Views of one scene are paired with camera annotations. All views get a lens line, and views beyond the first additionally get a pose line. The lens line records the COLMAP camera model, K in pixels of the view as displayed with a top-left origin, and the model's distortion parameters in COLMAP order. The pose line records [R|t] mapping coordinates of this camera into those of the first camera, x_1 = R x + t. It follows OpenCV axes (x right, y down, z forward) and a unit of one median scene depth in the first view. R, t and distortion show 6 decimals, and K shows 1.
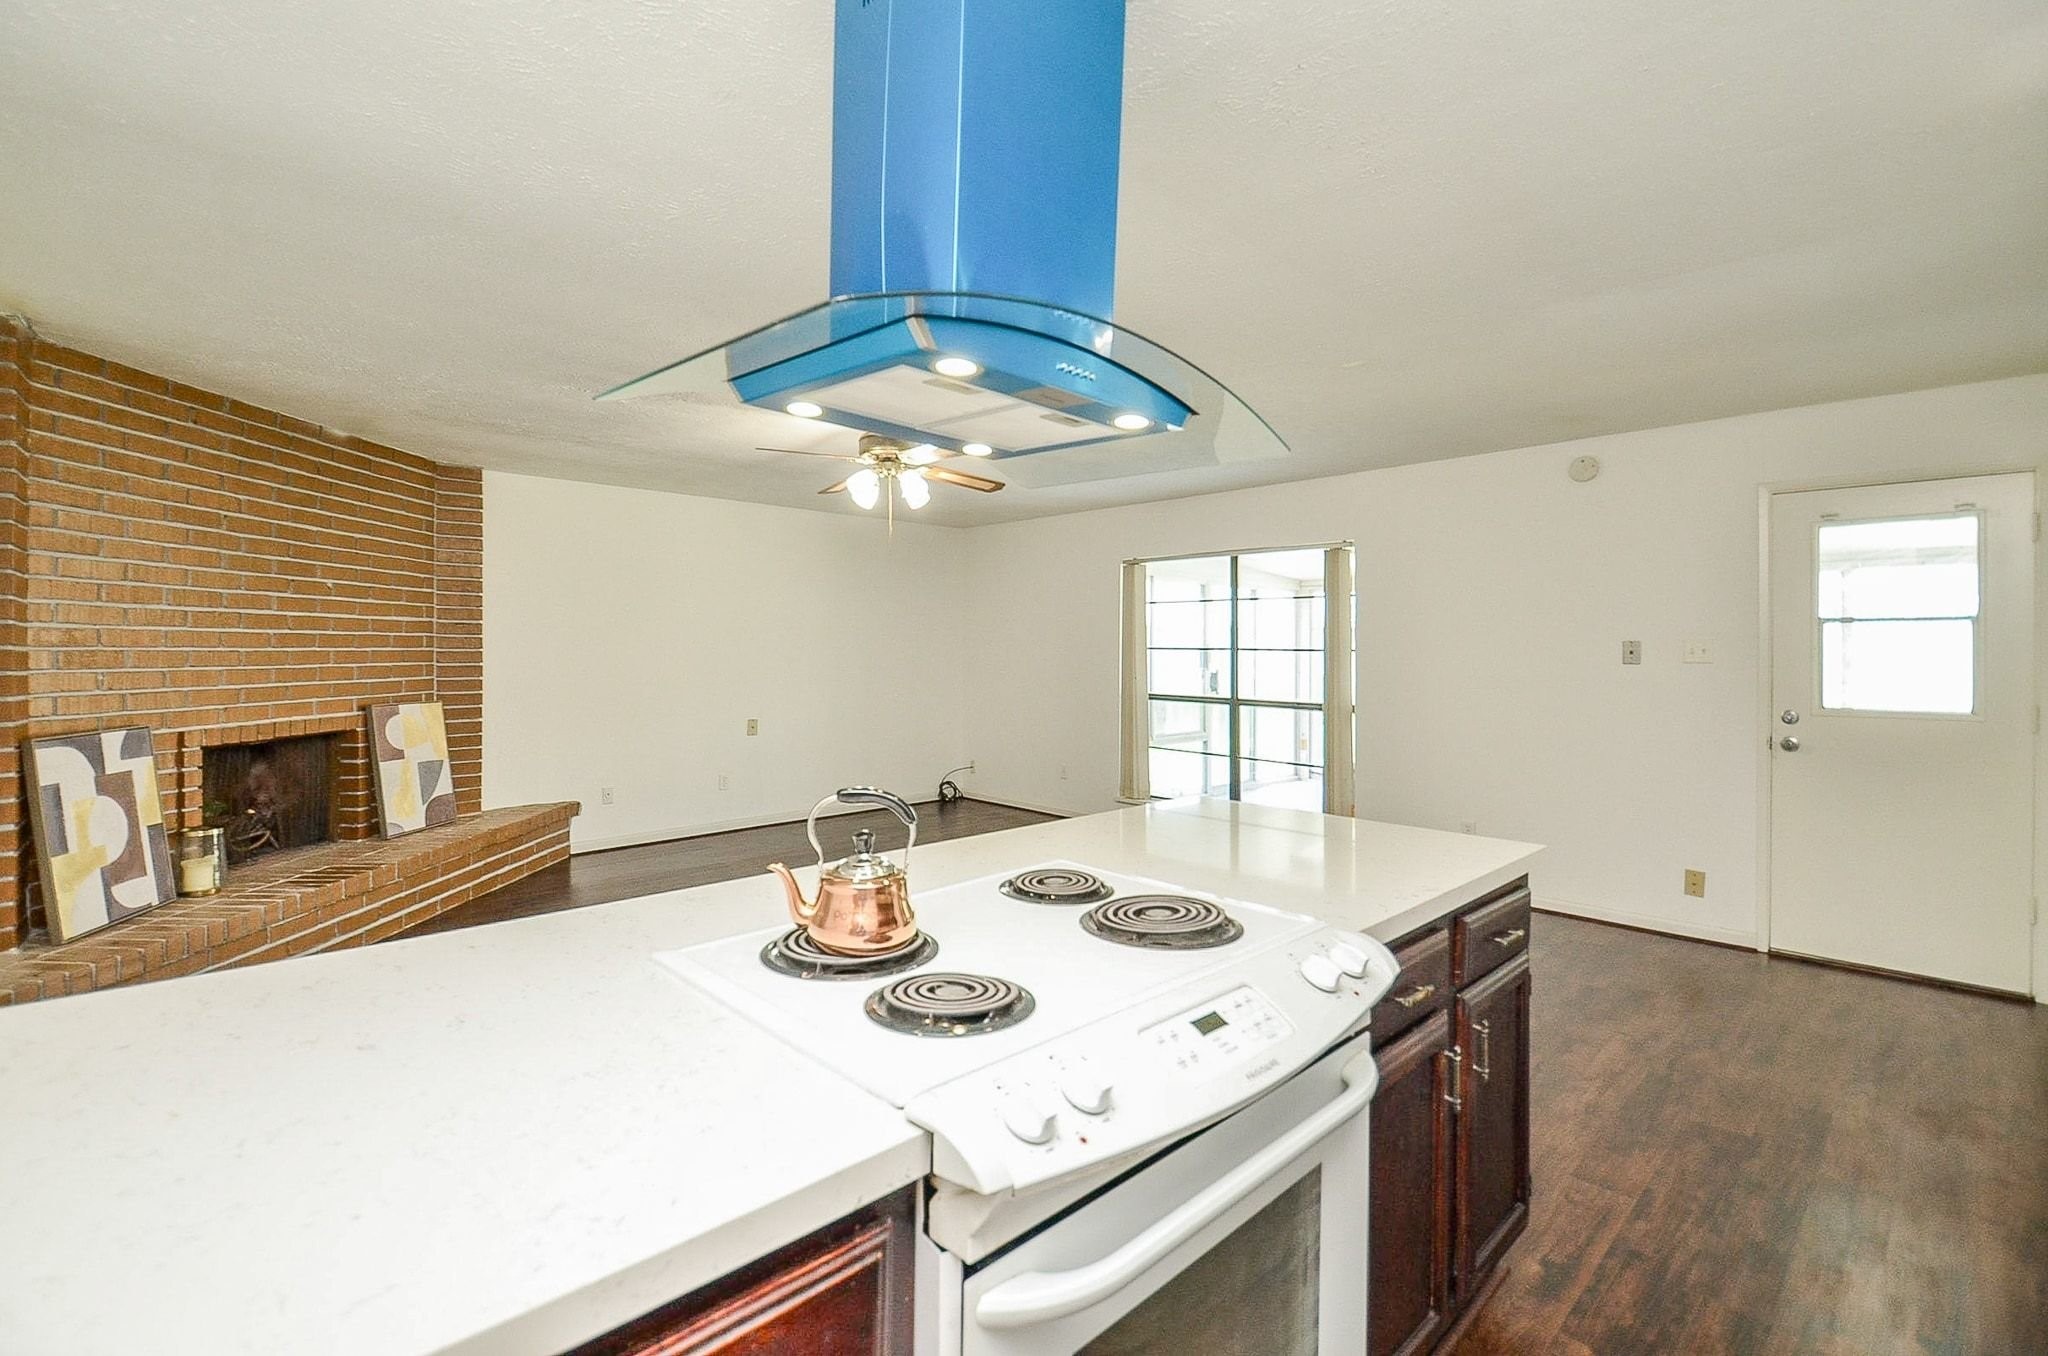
lens RADIAL K [[914.9, 0, 1002.3], [0, 914.9, 657.6], [0, 0, 1]] dist [0.012701, -0.015490]
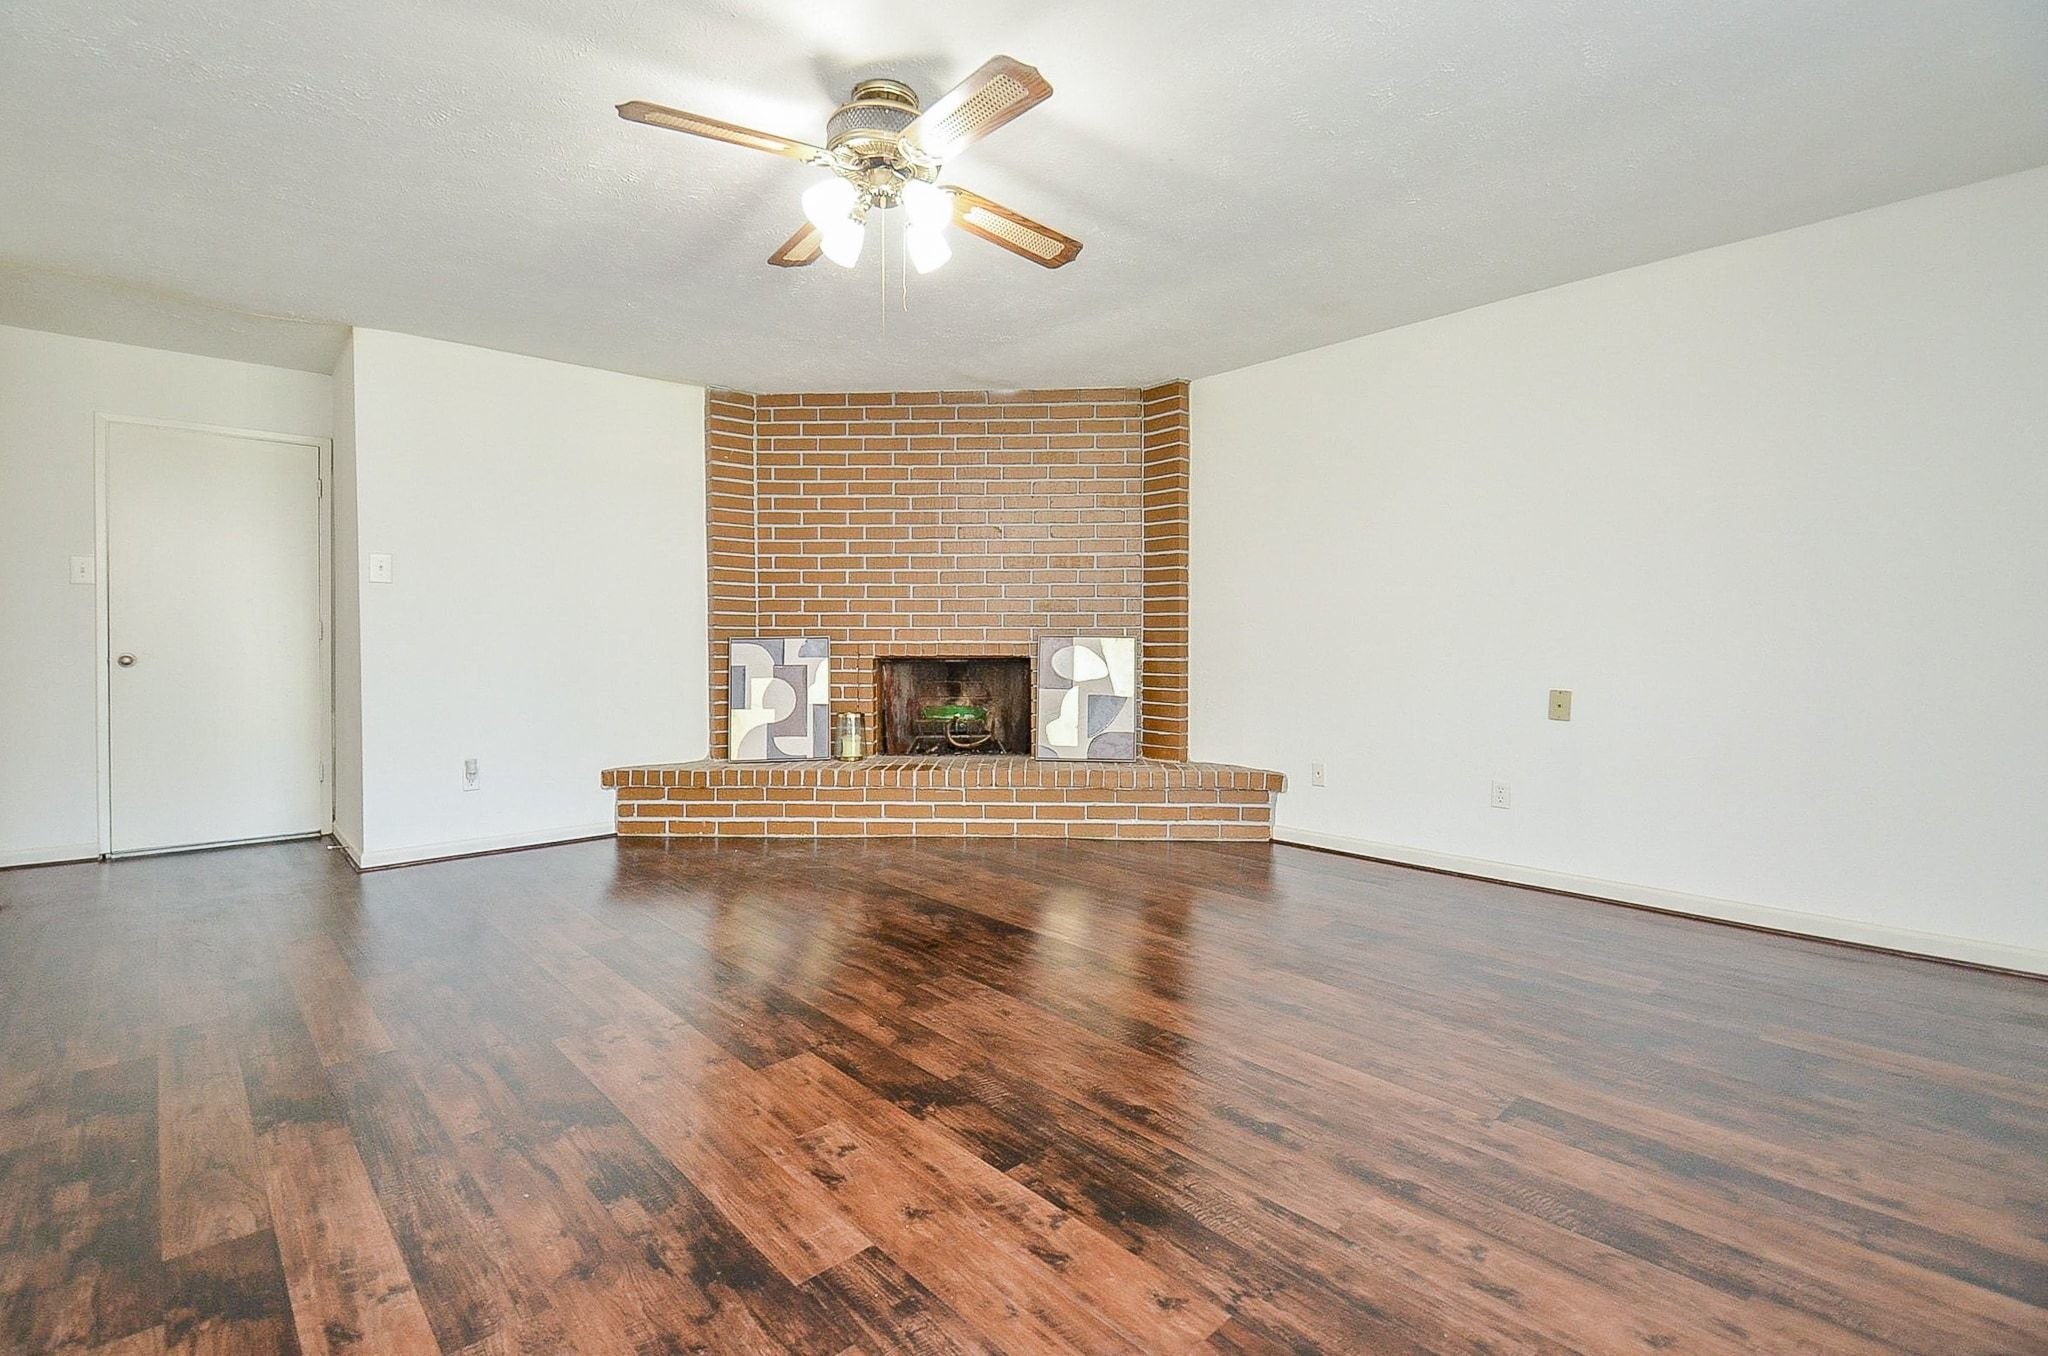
lens RADIAL K [[914.9, 0, 1002.3], [0, 914.9, 657.6], [0, 0, 1]] dist [0.012701, -0.015490]
pose [[-0.005127, 0.020423, -0.999778, 0.432509], [-0.008622, 0.999753, 0.020467, 0.062077], [0.999950, 0.008725, -0.004950, 1.059818]]
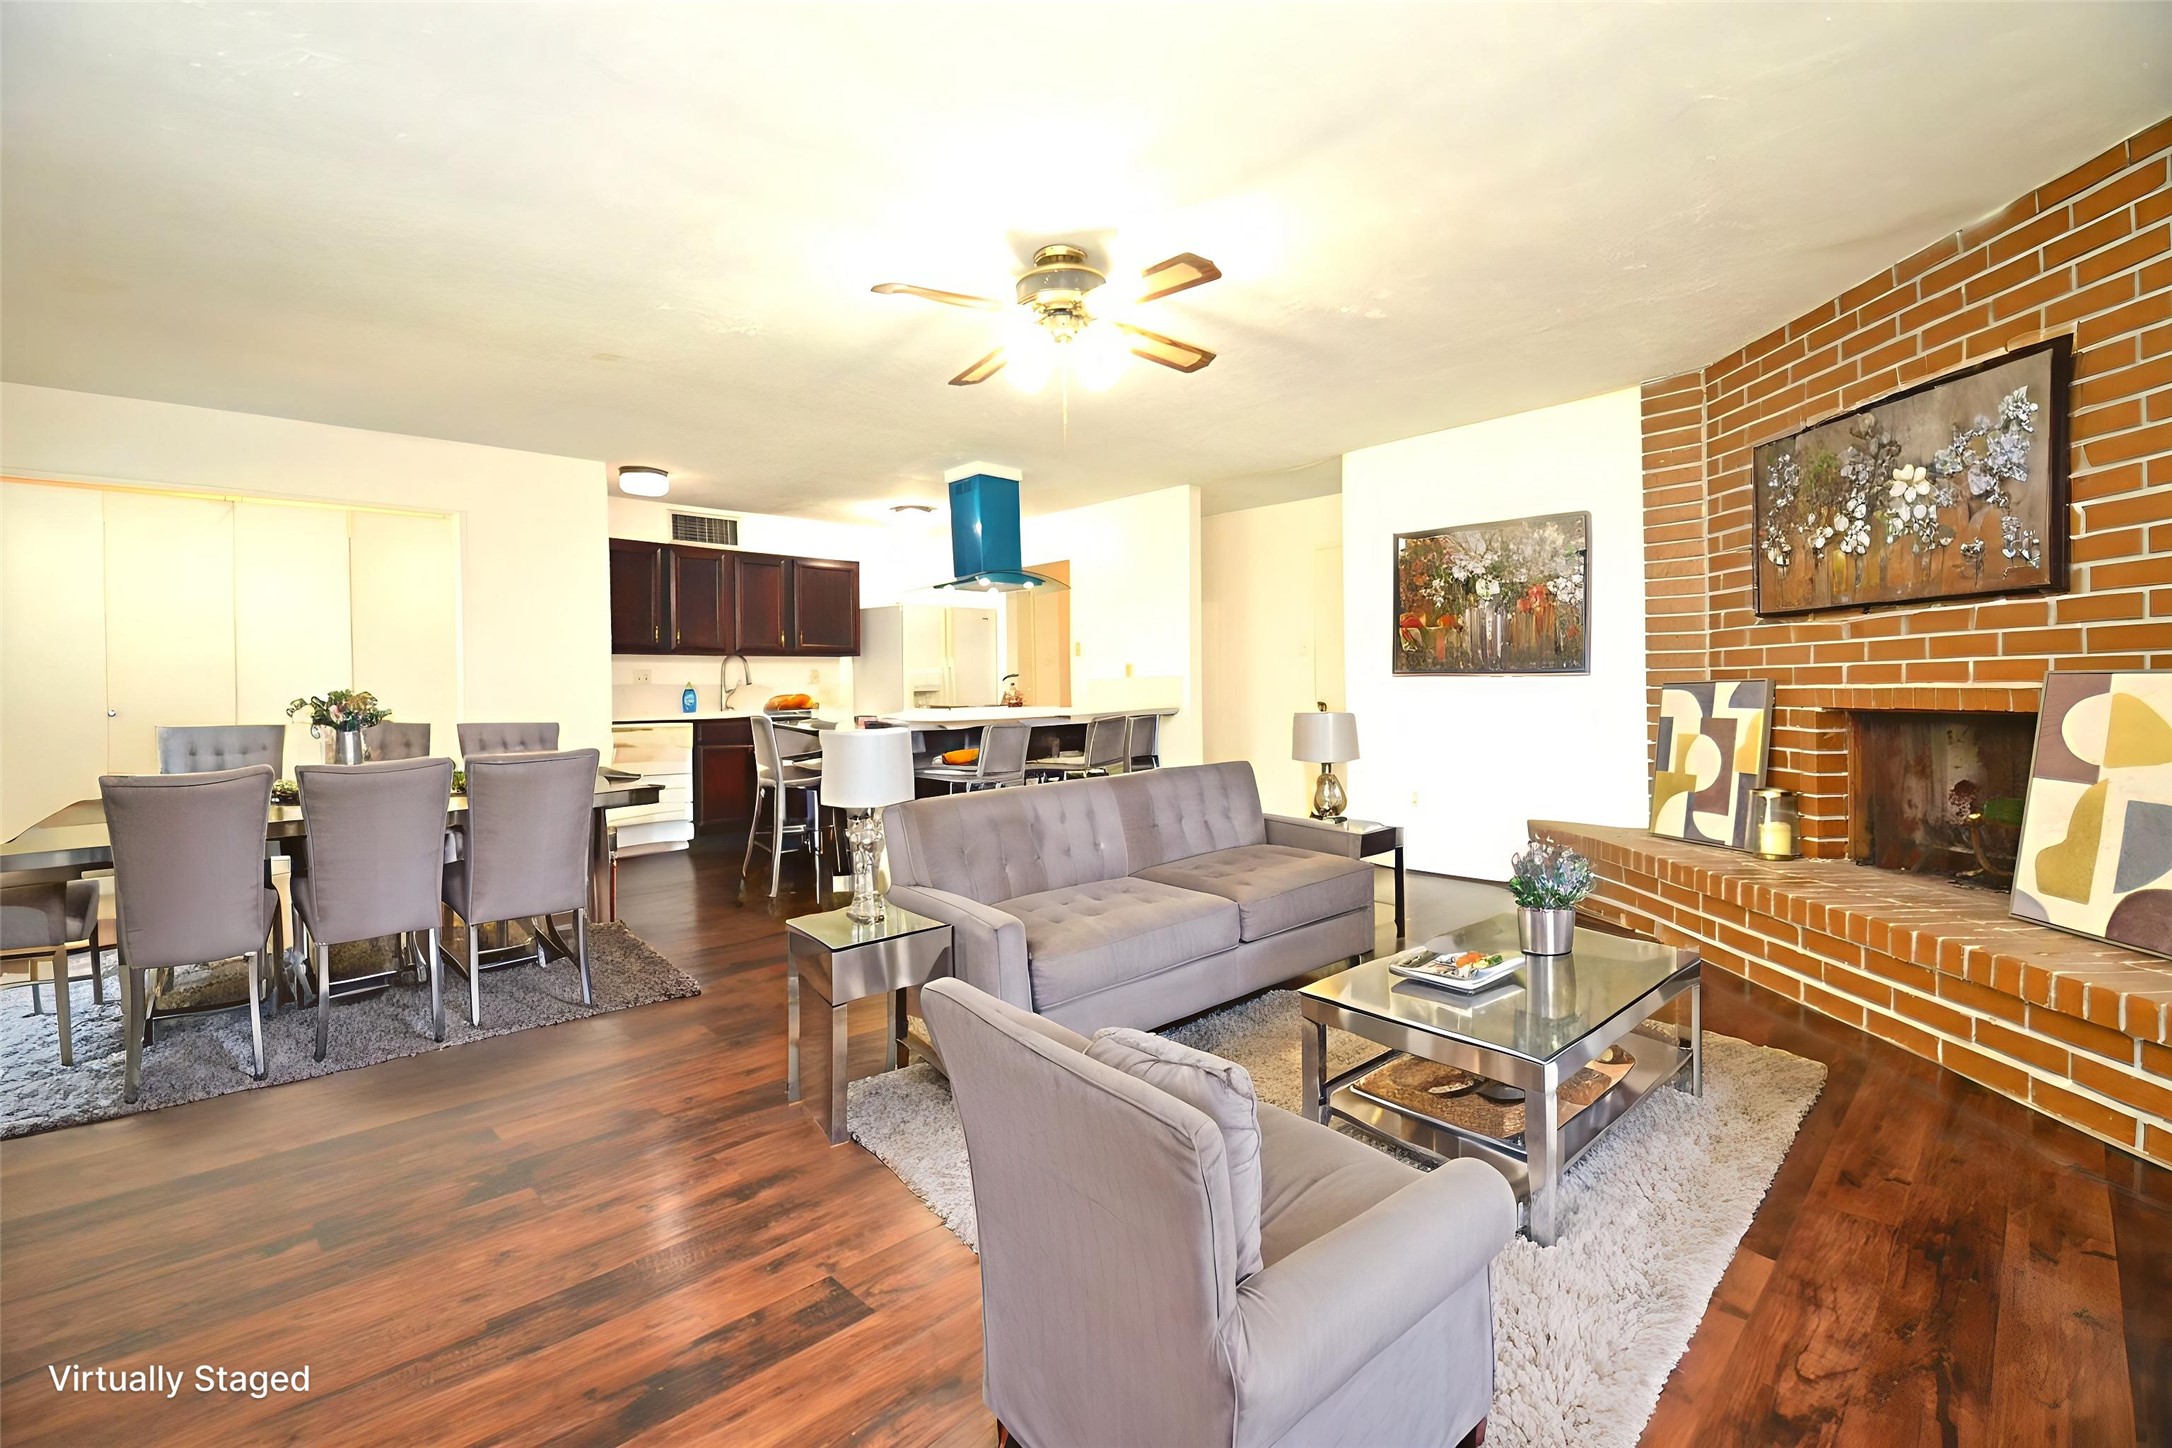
lens RADIAL K [[980.9, 0, 1094.9], [0, 980.9, 697.5], [0, 0, 1]] dist [-0.013179, -0.000472]
pose [[-0.999249, 0.015455, -0.035522, -0.116987], [0.014901, 0.999764, 0.015810, 0.054600], [0.035758, 0.015268, -0.999244, 1.706395]]
